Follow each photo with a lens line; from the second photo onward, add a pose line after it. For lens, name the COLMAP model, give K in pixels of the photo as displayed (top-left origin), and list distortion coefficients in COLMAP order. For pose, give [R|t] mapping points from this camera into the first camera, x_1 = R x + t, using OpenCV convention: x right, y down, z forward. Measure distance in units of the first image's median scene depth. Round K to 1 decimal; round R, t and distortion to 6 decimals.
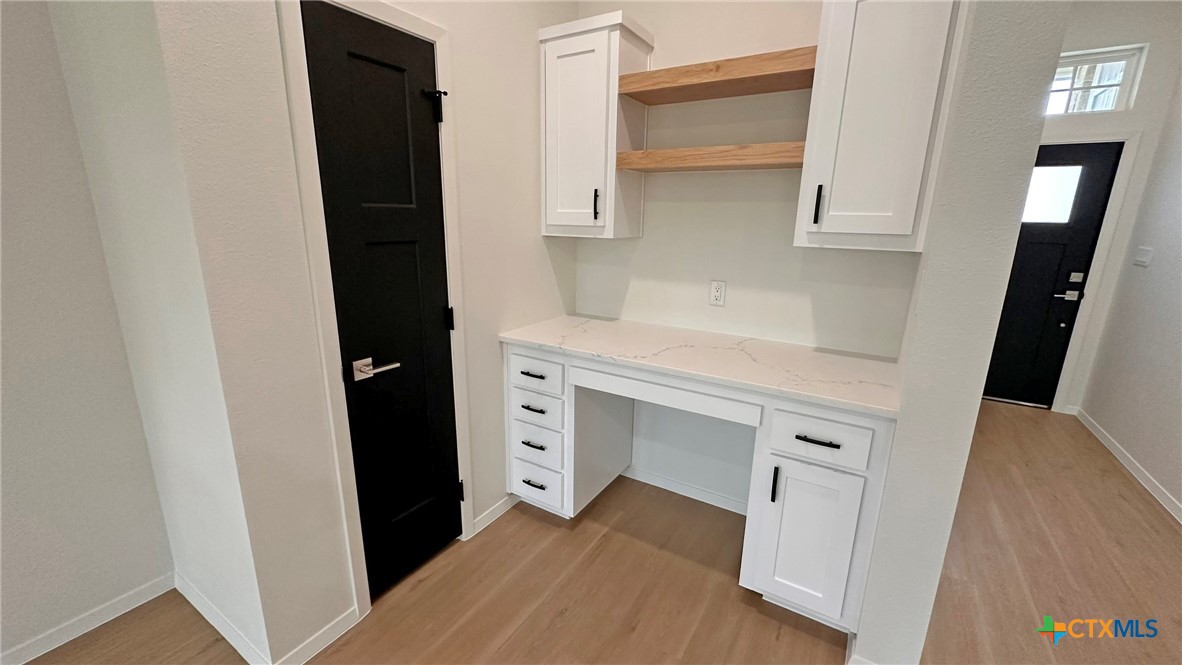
lens RADIAL K [[472.5, 0, 589.2], [0, 472.5, 332.9], [0, 0, 1]] dist [-0.000688, 0.000426]
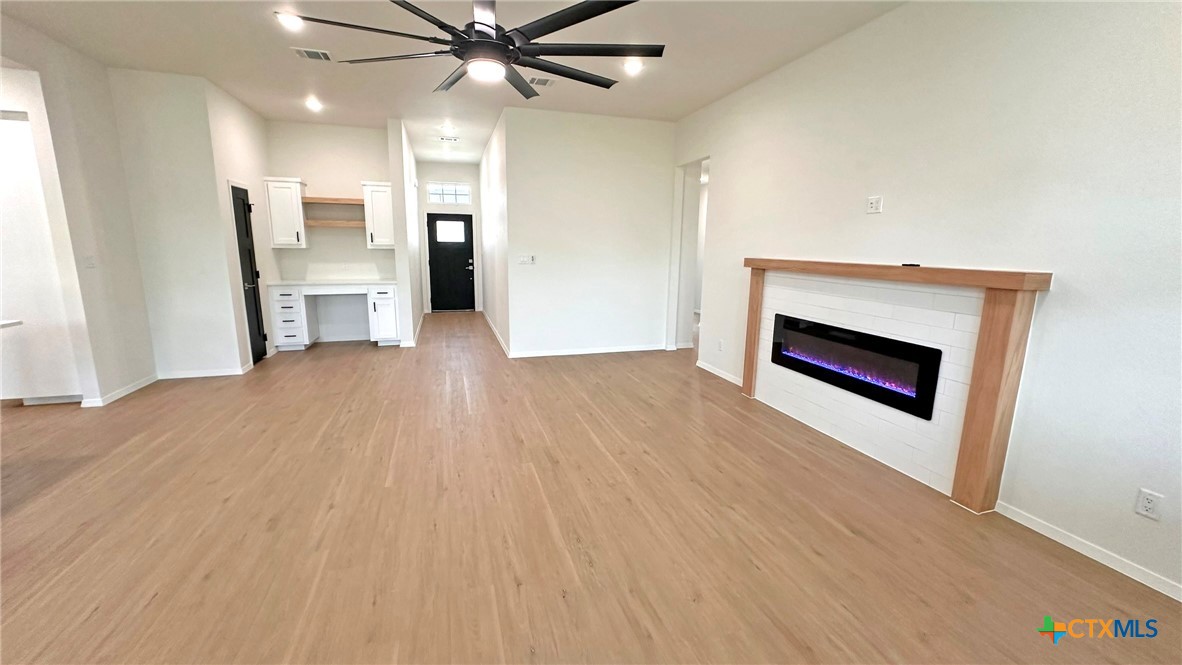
lens RADIAL K [[472.5, 0, 589.2], [0, 472.5, 332.9], [0, 0, 1]] dist [-0.000688, 0.000426]
pose [[0.662805, -0.148080, 0.734004, -1.037518], [0.178626, 0.983219, 0.037058, 0.538754], [-0.727175, 0.106550, 0.678133, -2.278131]]
